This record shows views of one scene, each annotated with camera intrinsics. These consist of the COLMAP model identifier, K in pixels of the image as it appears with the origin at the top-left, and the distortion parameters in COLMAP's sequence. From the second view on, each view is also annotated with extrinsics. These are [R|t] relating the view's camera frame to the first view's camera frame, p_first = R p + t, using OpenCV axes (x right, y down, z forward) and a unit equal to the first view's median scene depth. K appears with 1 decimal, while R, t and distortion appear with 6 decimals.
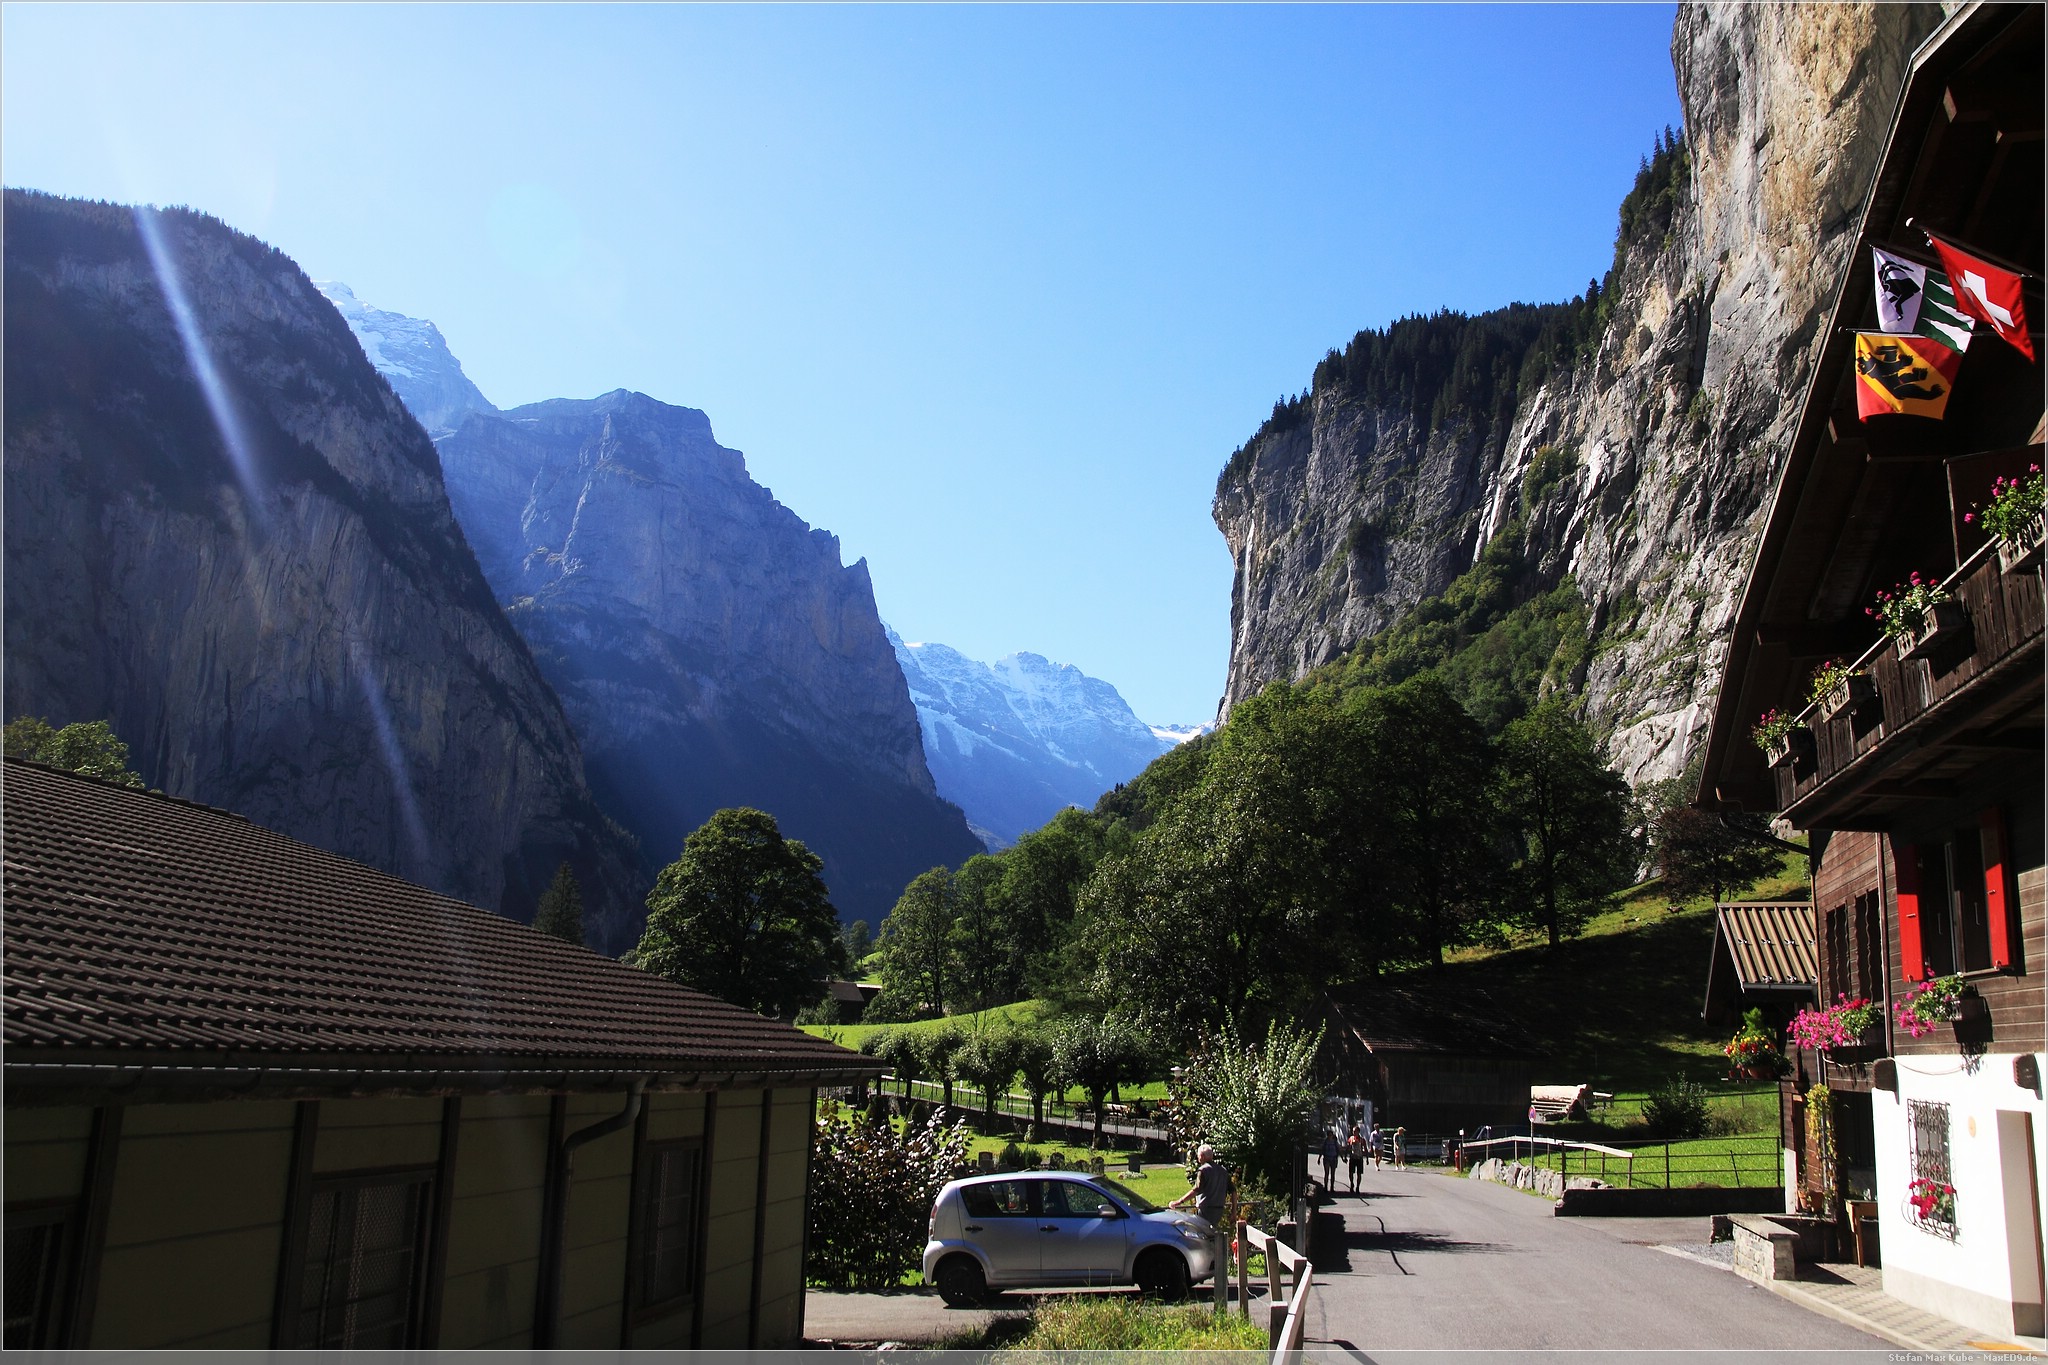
lens RADIAL K [[1596.4, 0, 1023.1], [0, 1596.4, 698.2], [0, 0, 1]] dist [-0.144022, 0.125487]
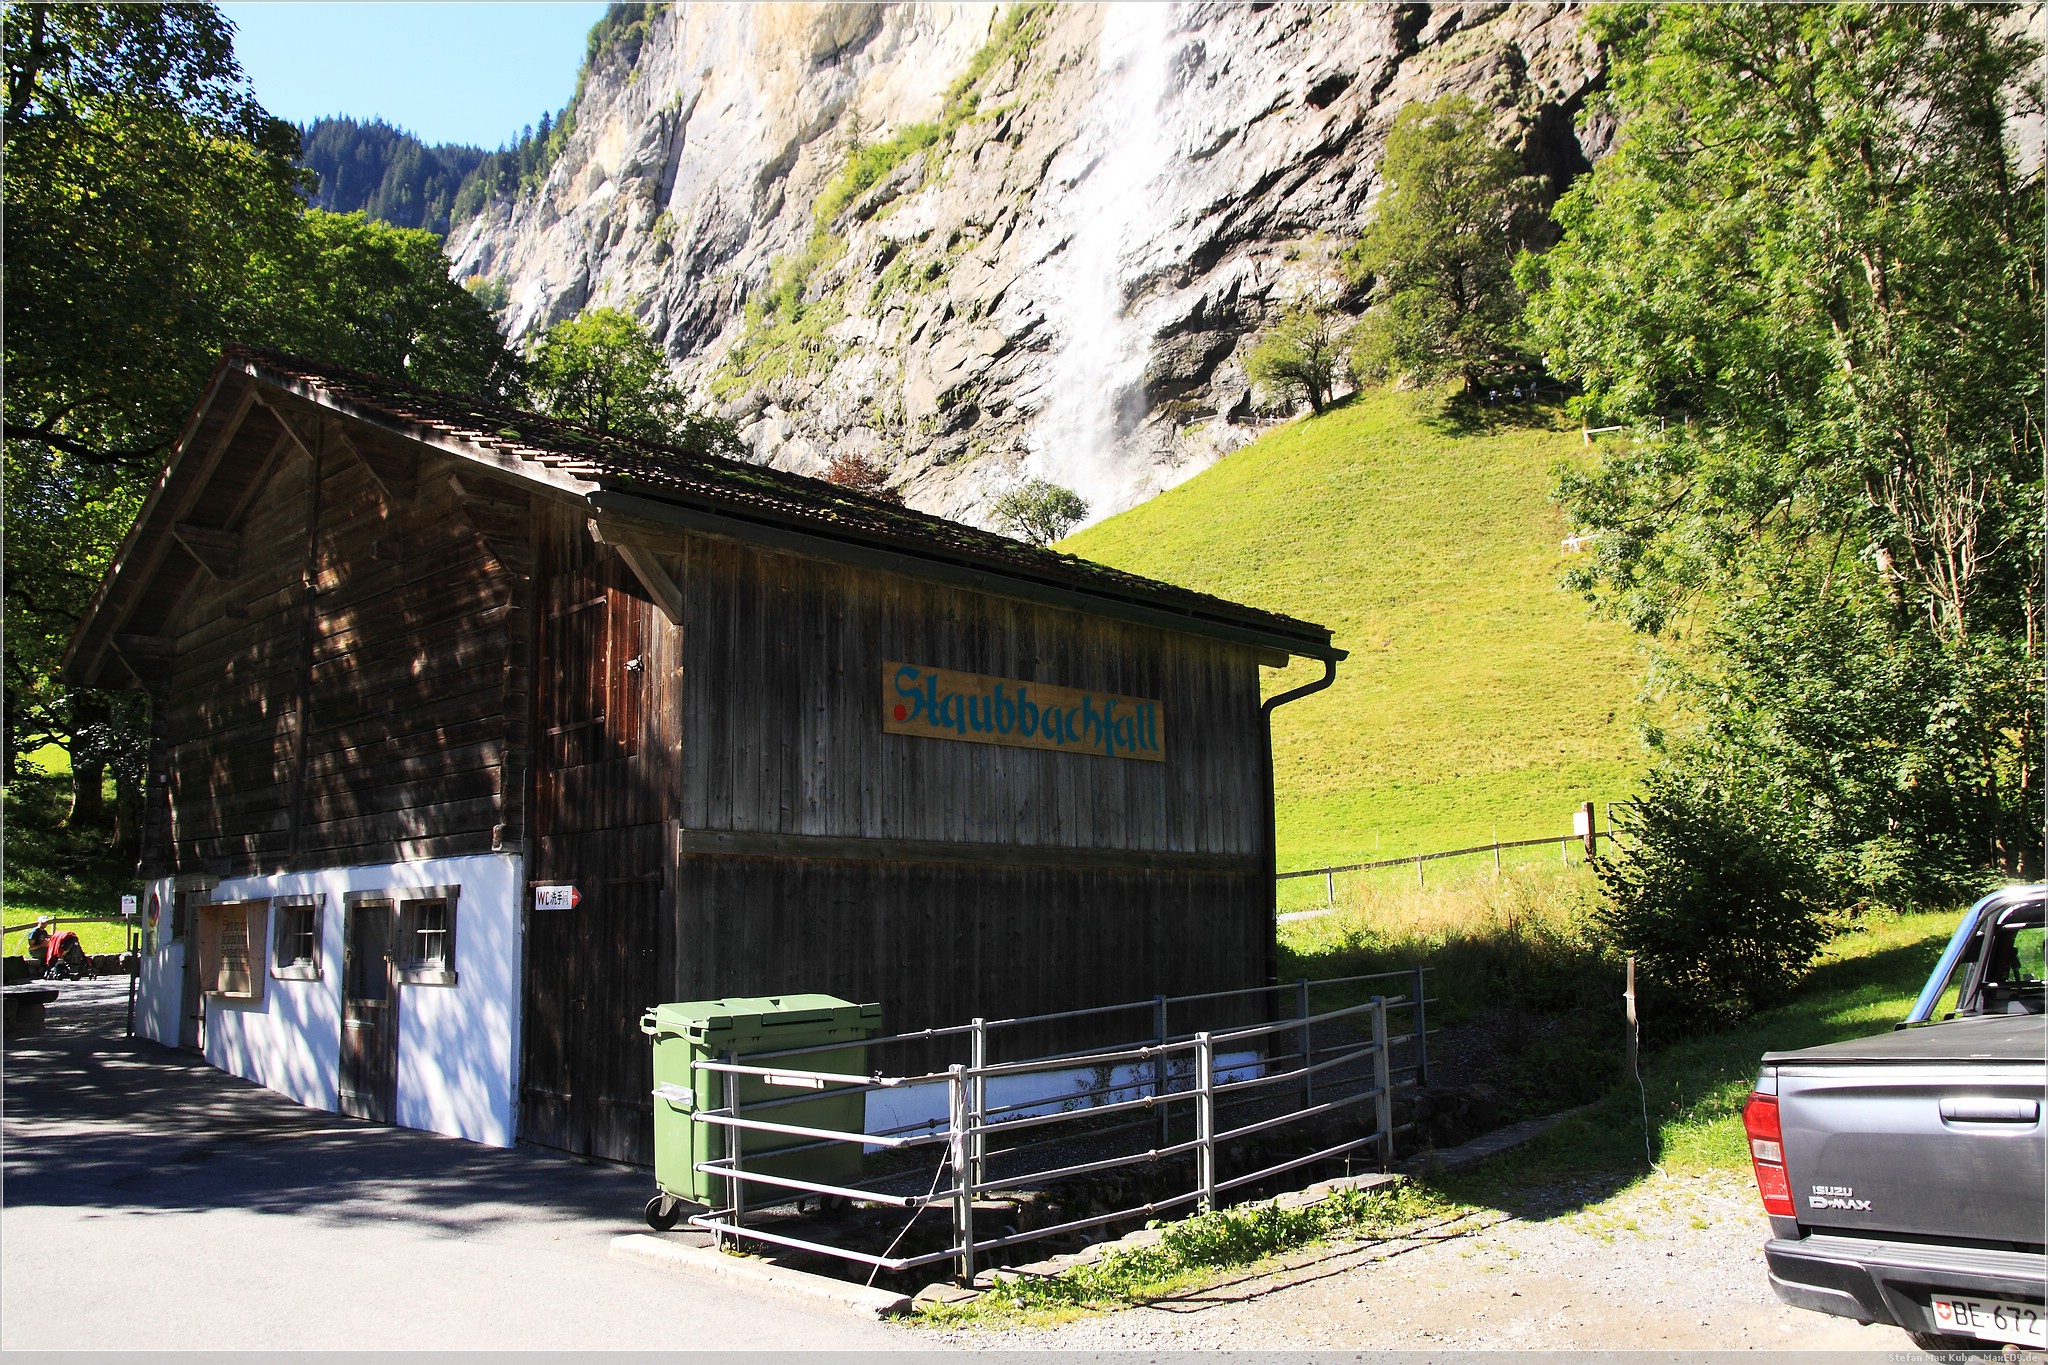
lens RADIAL K [[1596.4, 0, 1023.1], [0, 1596.4, 698.2], [0, 0, 1]] dist [-0.144022, 0.125487]
pose [[0.774565, 0.041428, 0.631136, 0.022156], [-0.089787, 0.994949, 0.044883, 0.031933], [-0.626089, -0.091433, 0.774373, 0.117925]]
